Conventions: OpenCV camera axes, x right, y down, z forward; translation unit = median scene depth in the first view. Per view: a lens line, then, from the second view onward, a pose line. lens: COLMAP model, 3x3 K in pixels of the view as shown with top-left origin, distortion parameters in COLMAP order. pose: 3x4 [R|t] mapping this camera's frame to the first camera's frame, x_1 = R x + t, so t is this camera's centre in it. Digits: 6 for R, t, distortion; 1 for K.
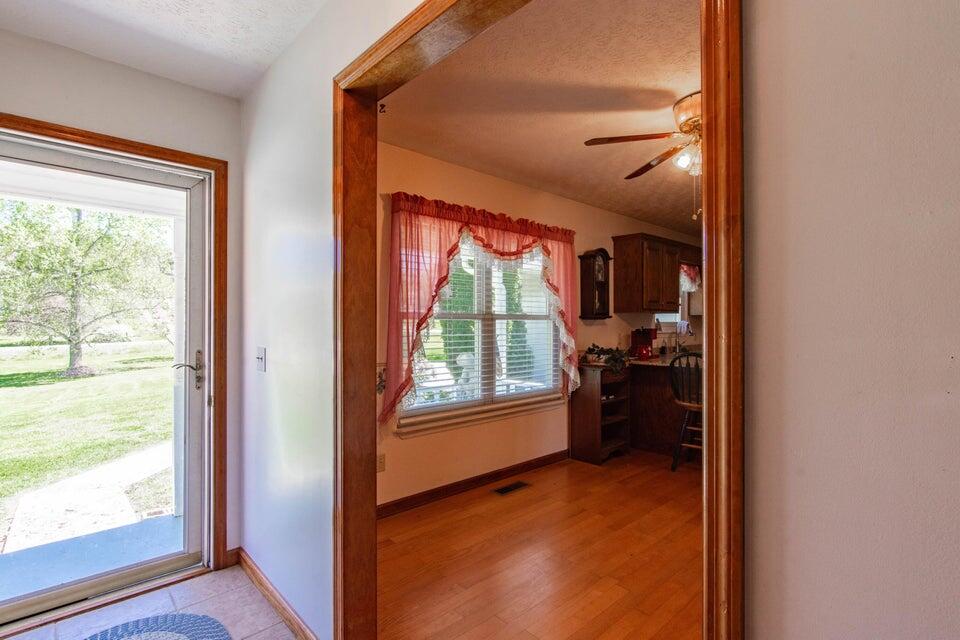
lens RADIAL K [[456.4, 0, 474.2], [0, 456.4, 321.0], [0, 0, 1]] dist [-0.001870, 0.000602]
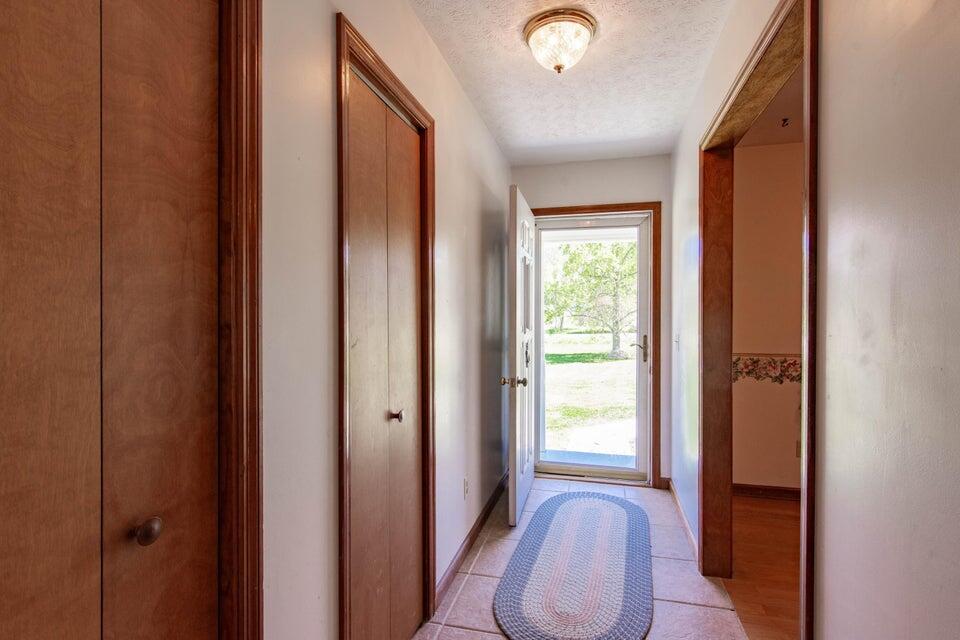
lens RADIAL K [[456.4, 0, 474.2], [0, 456.4, 321.0], [0, 0, 1]] dist [-0.001870, 0.000602]
pose [[0.521342, 0.007425, -0.853316, 0.358712], [0.004364, 0.999926, 0.011368, 0.000369], [0.853337, -0.009651, 0.521271, -0.226445]]
